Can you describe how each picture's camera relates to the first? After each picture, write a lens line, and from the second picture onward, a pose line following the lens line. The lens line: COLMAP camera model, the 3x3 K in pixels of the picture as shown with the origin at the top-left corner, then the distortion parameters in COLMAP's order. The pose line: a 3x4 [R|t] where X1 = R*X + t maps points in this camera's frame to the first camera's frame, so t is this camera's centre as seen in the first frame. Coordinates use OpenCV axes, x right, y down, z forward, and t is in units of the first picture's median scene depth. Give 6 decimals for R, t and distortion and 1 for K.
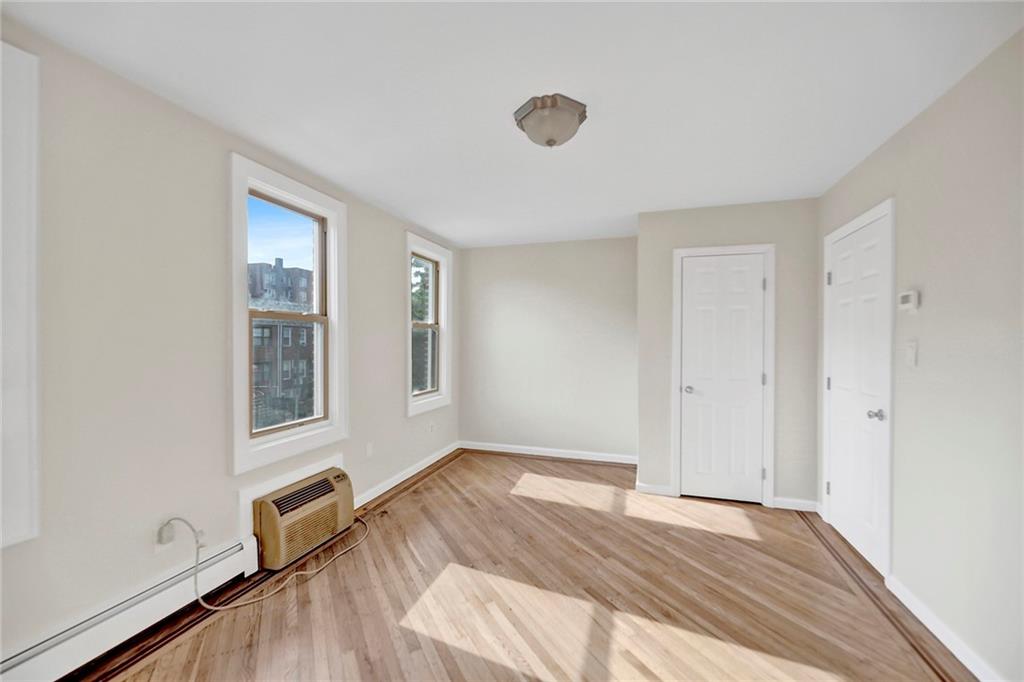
lens RADIAL K [[432.3, 0, 502.9], [0, 432.3, 342.8], [0, 0, 1]] dist [-0.000619, -0.000228]
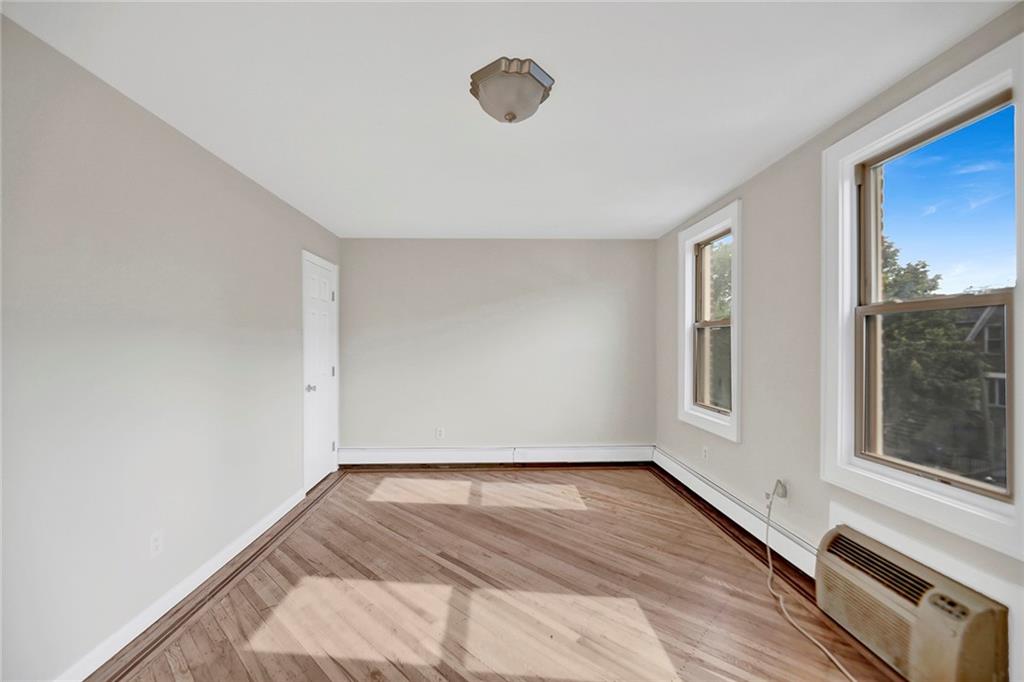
lens RADIAL K [[432.3, 0, 502.9], [0, 432.3, 342.8], [0, 0, 1]] dist [-0.000619, -0.000228]
pose [[-0.944383, 0.002780, -0.328836, 0.415843], [-0.001048, 0.999934, 0.011464, -0.014374], [0.328846, 0.011171, -0.944317, 1.829543]]
